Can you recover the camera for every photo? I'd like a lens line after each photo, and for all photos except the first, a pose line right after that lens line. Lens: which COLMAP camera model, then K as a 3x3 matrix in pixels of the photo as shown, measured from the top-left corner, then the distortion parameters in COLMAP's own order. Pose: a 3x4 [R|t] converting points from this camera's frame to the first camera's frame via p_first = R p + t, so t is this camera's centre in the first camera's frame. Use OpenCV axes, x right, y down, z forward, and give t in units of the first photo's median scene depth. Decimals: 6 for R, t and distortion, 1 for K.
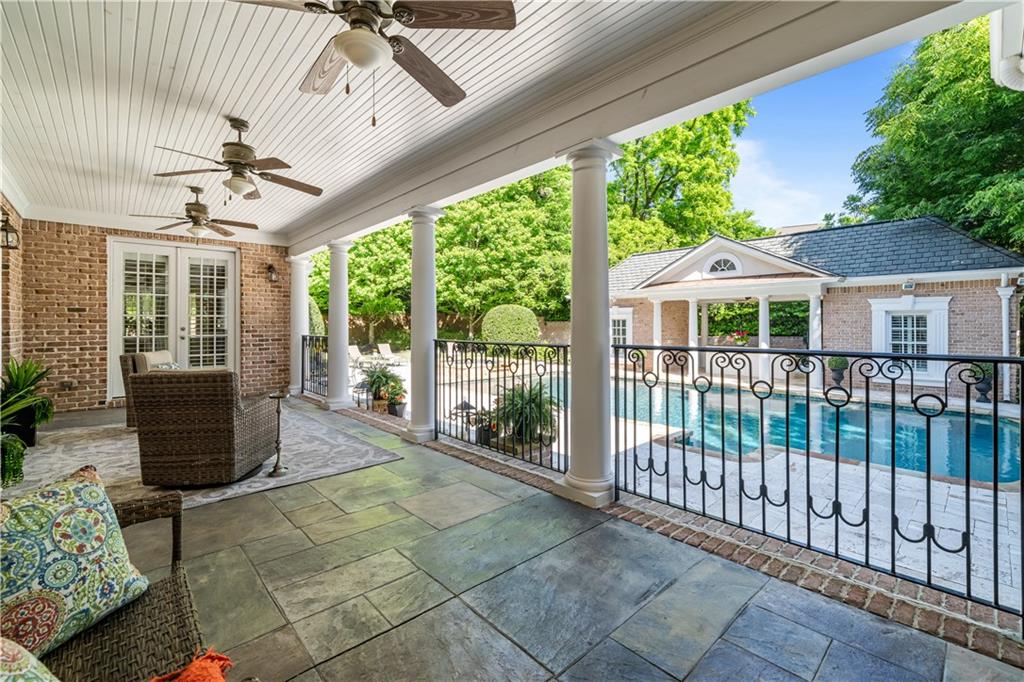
lens RADIAL K [[438.4, 0, 514.2], [0, 438.4, 330.0], [0, 0, 1]] dist [-0.002253, -0.000013]
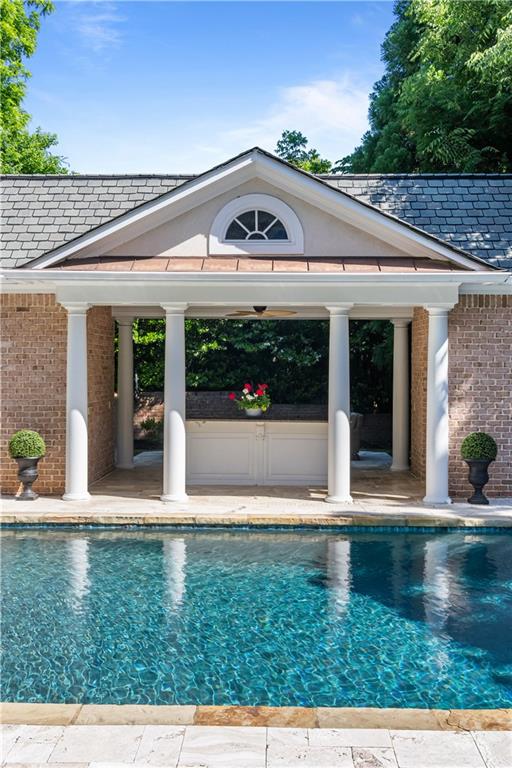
lens RADIAL K [[912.2, 0, 256.6], [0, 912.2, 380.5], [0, 0, 1]] dist [0.031832, 0.000000]
pose [[0.697242, -0.004539, 0.716821, -0.078483], [0.001198, 0.999986, 0.005166, -0.002962], [-0.716835, -0.002744, 0.697238, 0.214706]]
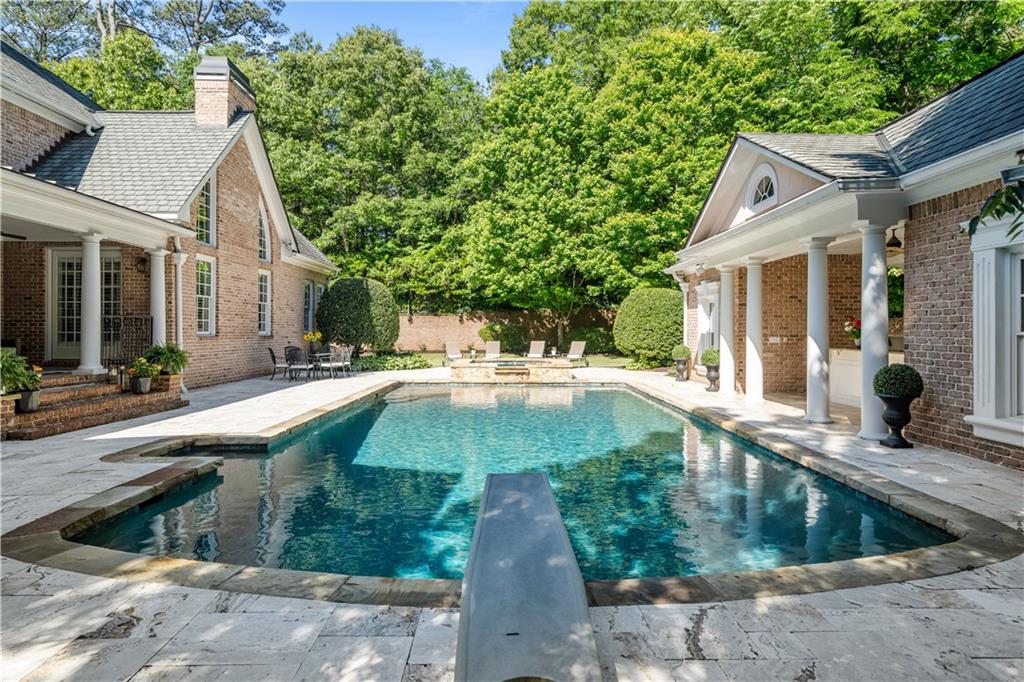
lens RADIAL K [[580.3, 0, 511.0], [0, 580.3, 334.5], [0, 0, 1]] dist [-0.000850, 0.000134]
pose [[0.744745, 0.006296, -0.667319, 0.386099], [-0.009392, 0.999955, -0.001048, 0.015939], [0.667283, 0.007049, 0.744771, 0.153862]]
